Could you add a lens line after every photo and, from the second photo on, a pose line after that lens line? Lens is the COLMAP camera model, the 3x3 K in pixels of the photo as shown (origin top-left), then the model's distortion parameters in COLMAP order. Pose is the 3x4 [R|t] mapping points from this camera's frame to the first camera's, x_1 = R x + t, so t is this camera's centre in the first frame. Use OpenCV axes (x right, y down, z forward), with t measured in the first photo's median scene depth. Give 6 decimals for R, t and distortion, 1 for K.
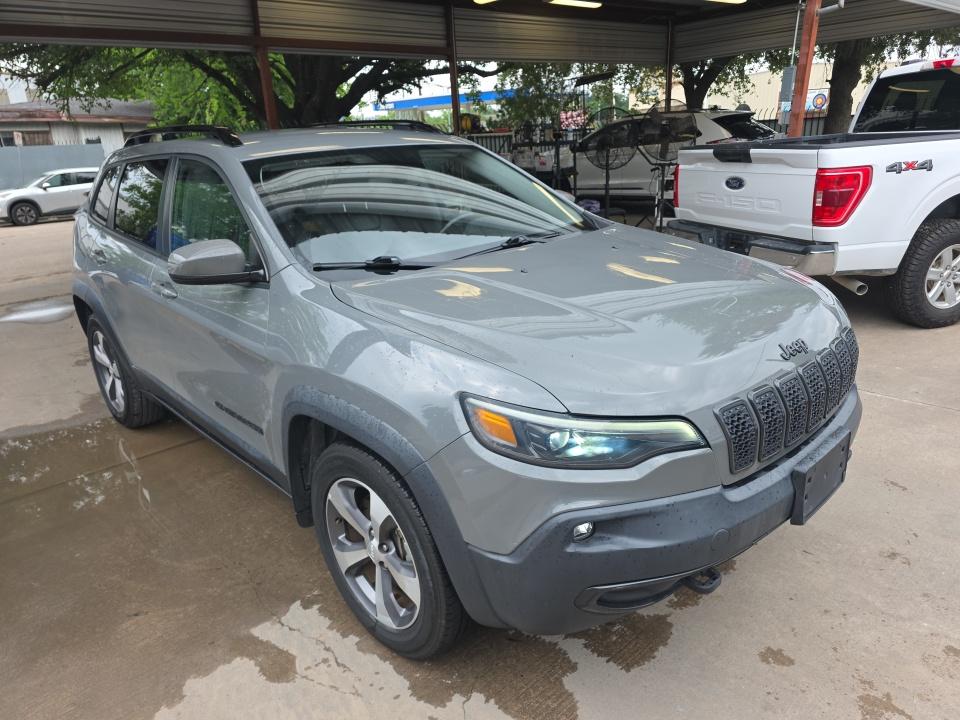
lens RADIAL K [[644.8, 0, 480.0], [0, 644.8, 360.0], [0, 0, 1]] dist [0.005324, -0.002705]
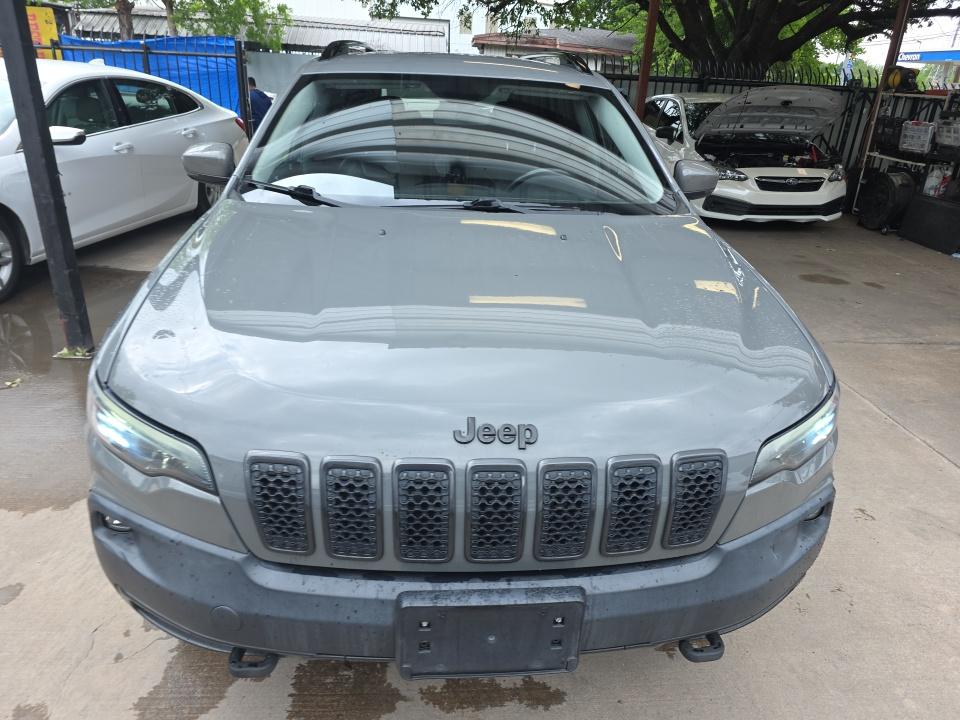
lens RADIAL K [[644.8, 0, 480.0], [0, 644.8, 360.0], [0, 0, 1]] dist [0.005324, -0.002705]
pose [[0.778996, 0.324779, -0.536361, 0.126134], [-0.281968, 0.945478, 0.162986, -0.029176], [0.560052, 0.024272, 0.828102, 0.074979]]
